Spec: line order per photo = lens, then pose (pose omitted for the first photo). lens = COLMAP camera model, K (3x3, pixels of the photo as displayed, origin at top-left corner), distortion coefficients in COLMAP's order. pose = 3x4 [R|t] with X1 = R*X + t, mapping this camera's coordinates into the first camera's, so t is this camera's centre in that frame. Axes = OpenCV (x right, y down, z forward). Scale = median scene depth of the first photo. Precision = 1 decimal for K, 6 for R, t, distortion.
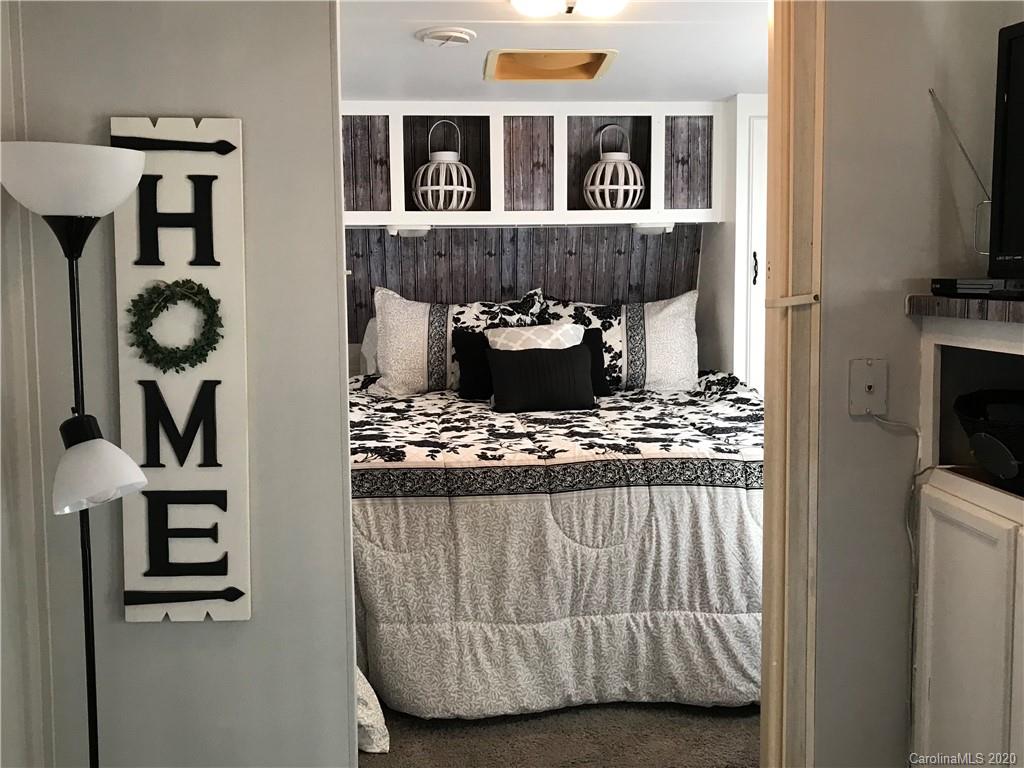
lens RADIAL K [[1017.7, 0, 507.4], [0, 1017.7, 369.4], [0, 0, 1]] dist [0.013730, -0.125914]
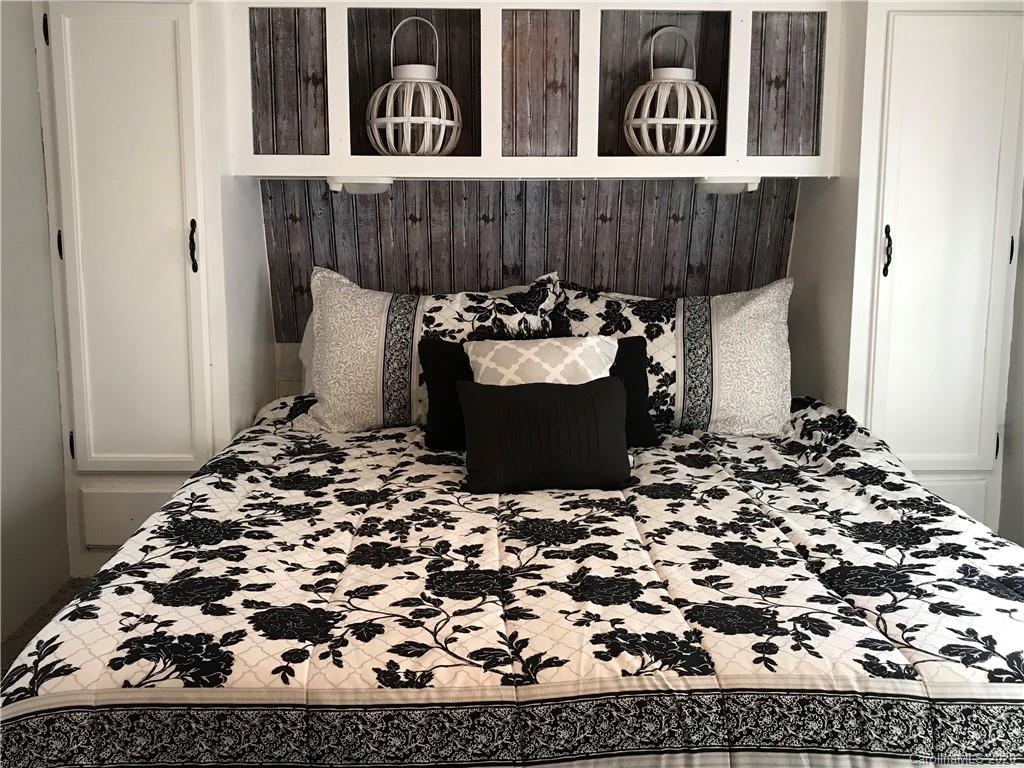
lens RADIAL K [[1017.7, 0, 507.4], [0, 1017.7, 369.4], [0, 0, 1]] dist [0.013730, -0.125914]
pose [[0.998778, 0.019534, -0.045388, 0.033112], [-0.016752, 0.998004, 0.060895, -0.058484], [0.046487, -0.060060, 0.997112, 0.335874]]
